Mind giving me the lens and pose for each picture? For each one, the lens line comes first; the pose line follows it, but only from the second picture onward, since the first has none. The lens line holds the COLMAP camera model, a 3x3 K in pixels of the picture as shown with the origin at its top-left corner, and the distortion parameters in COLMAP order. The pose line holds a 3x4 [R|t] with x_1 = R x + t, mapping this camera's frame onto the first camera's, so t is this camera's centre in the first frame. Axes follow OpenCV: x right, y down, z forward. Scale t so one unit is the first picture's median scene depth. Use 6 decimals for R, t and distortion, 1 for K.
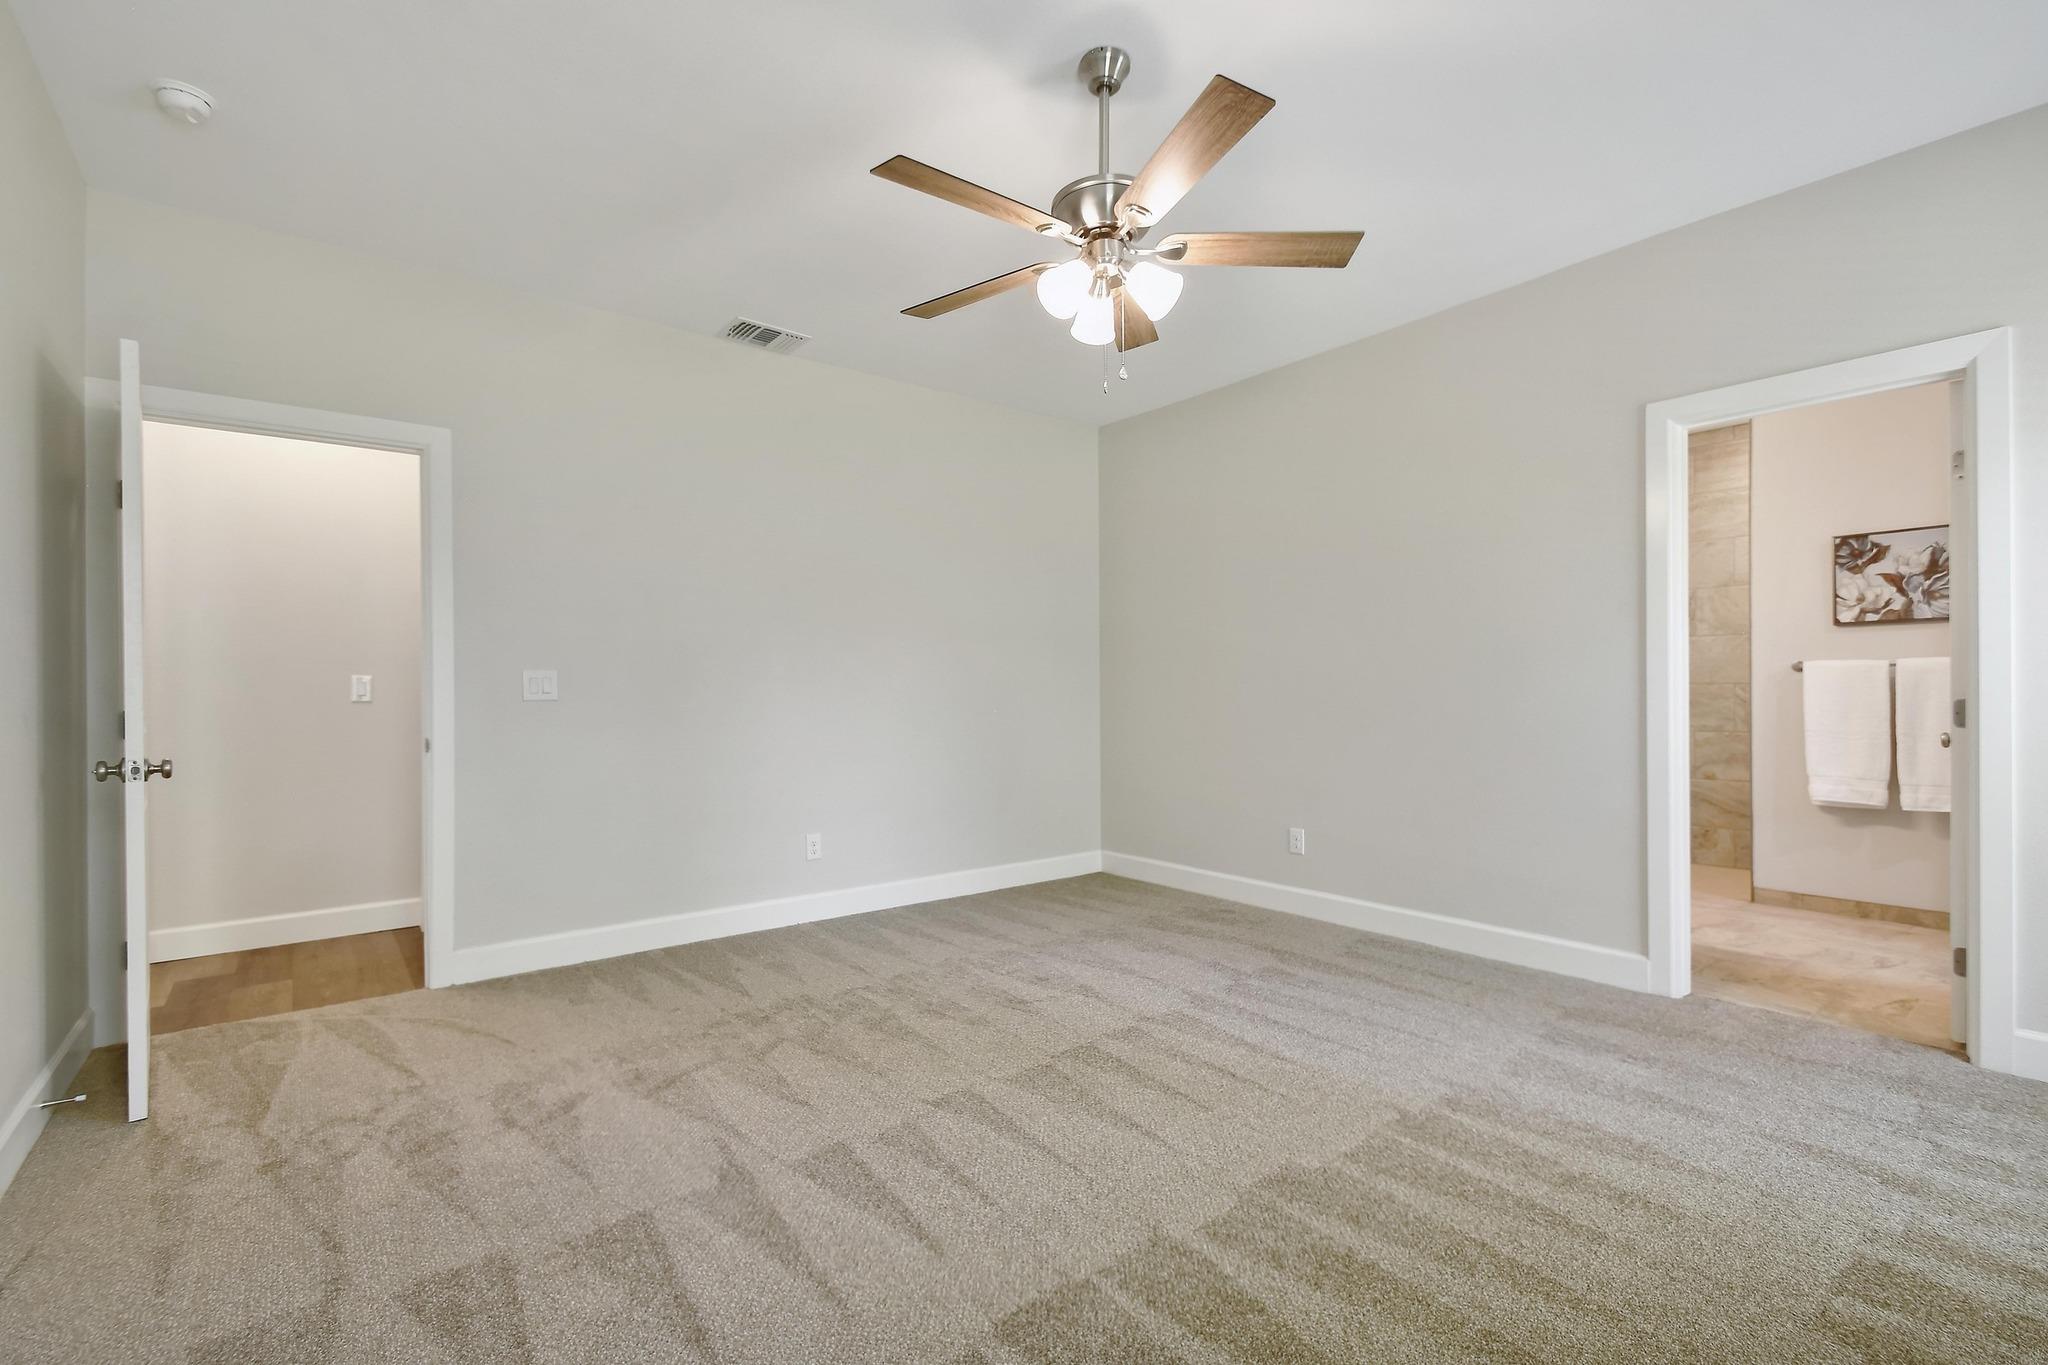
lens RADIAL K [[912.9, 0, 1014.1], [0, 912.9, 699.8], [0, 0, 1]] dist [0.032855, -0.018969]
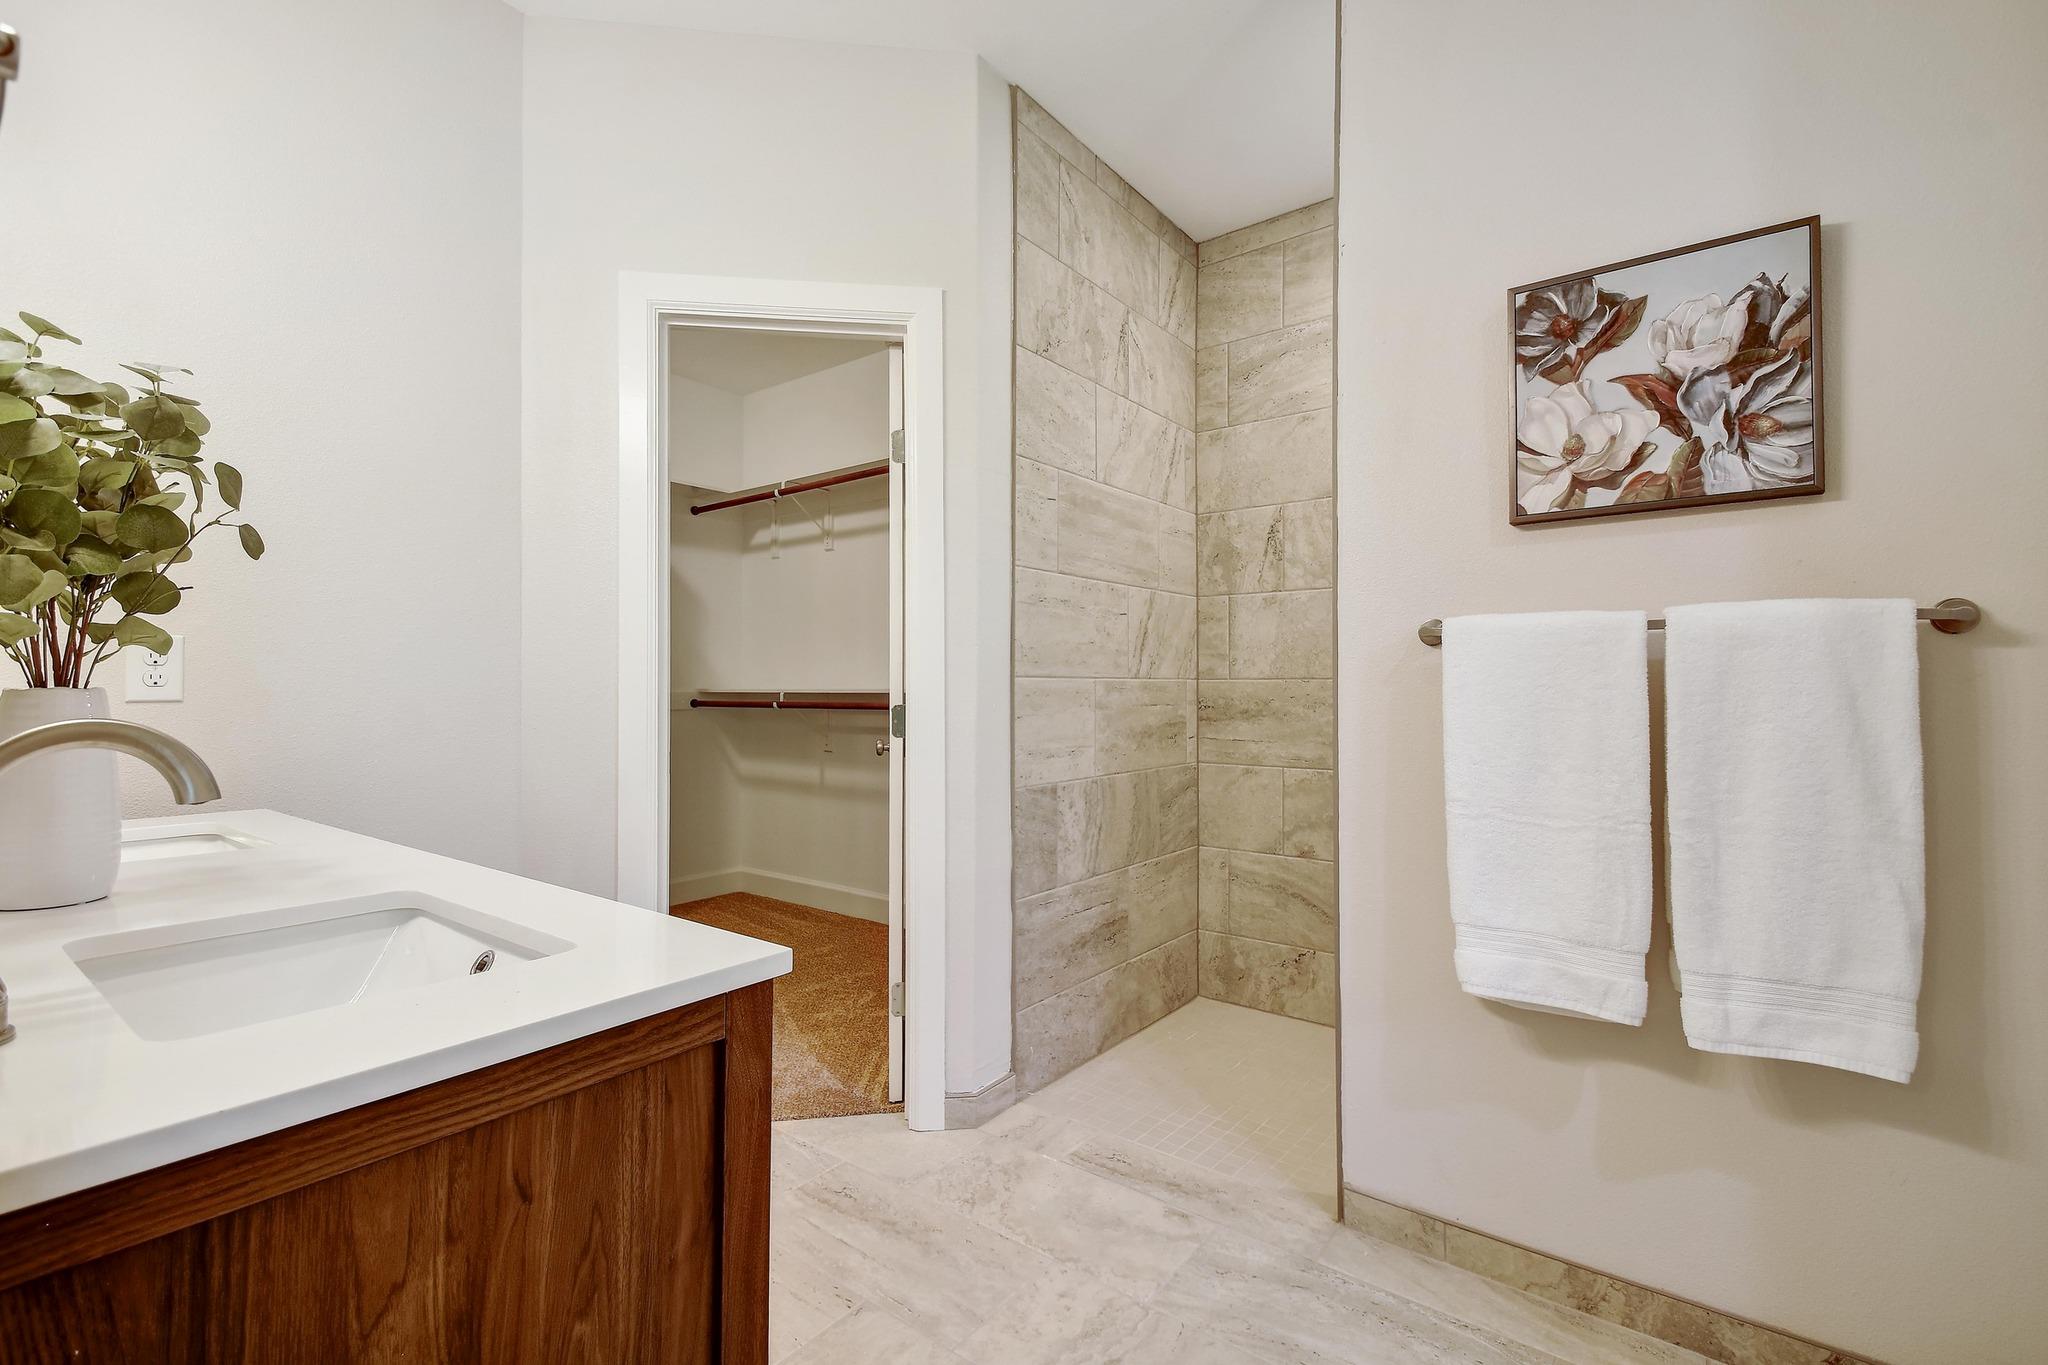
lens RADIAL K [[912.9, 0, 1014.1], [0, 912.9, 699.8], [0, 0, 1]] dist [0.032855, -0.018969]
pose [[0.969330, -0.002465, 0.245751, 0.609386], [0.001769, 0.999994, 0.003056, -0.009739], [-0.245757, -0.002528, 0.969328, 0.700638]]
